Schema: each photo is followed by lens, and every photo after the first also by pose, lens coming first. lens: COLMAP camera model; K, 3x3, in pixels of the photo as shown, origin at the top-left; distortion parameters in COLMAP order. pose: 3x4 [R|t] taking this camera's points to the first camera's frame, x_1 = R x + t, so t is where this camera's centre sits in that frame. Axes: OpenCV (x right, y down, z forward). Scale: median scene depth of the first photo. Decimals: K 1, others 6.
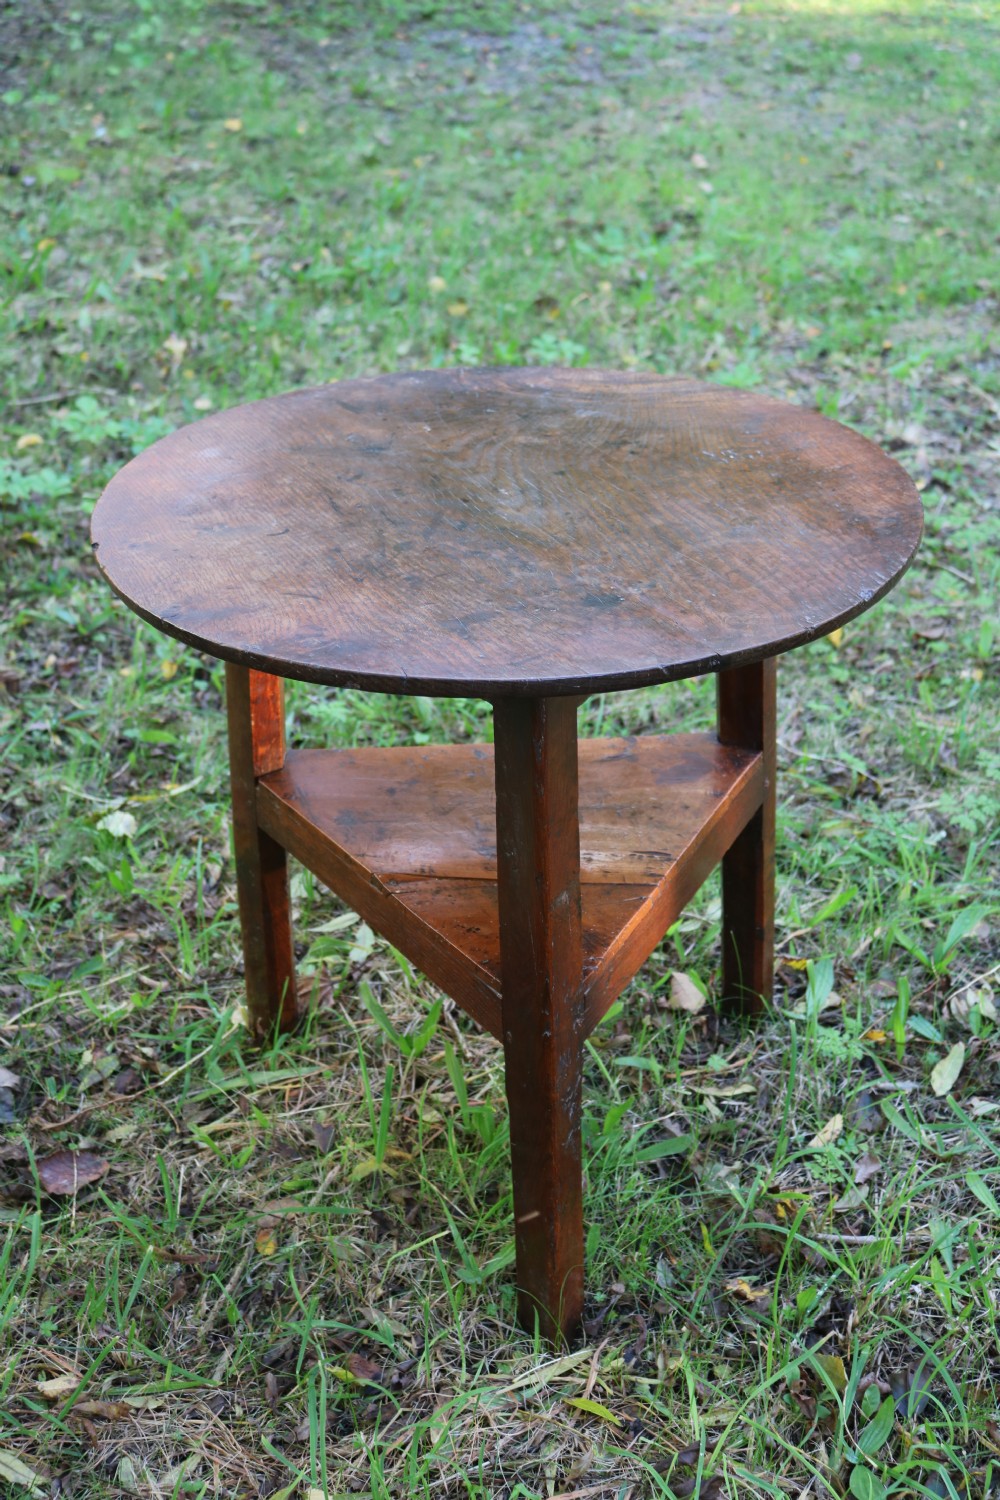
lens RADIAL K [[2238.6, 0, 500.0], [0, 2238.6, 750.0], [0, 0, 1]] dist [-0.073728, 0.058422]
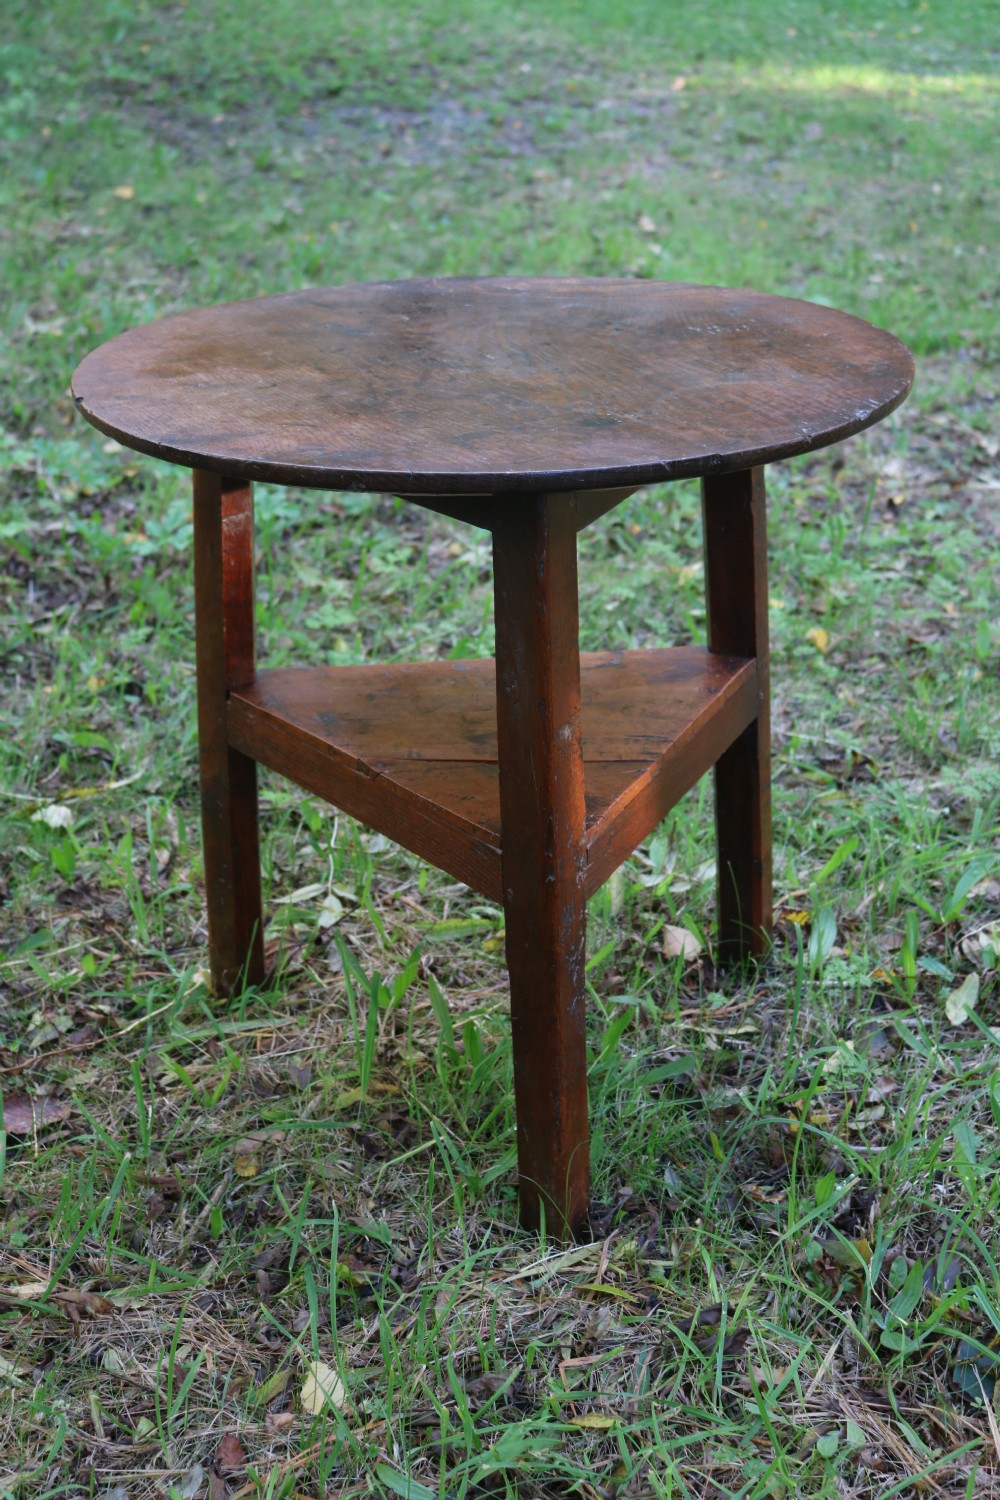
lens RADIAL K [[2763.9, 0, 500.0], [0, 2763.9, 750.0], [0, 0, 1]] dist [-0.004011, -0.040551]
pose [[0.999019, -0.015450, 0.041495, -0.039620], [0.020626, 0.991643, -0.127353, 0.177462], [-0.039181, 0.128084, 0.990989, -0.156614]]
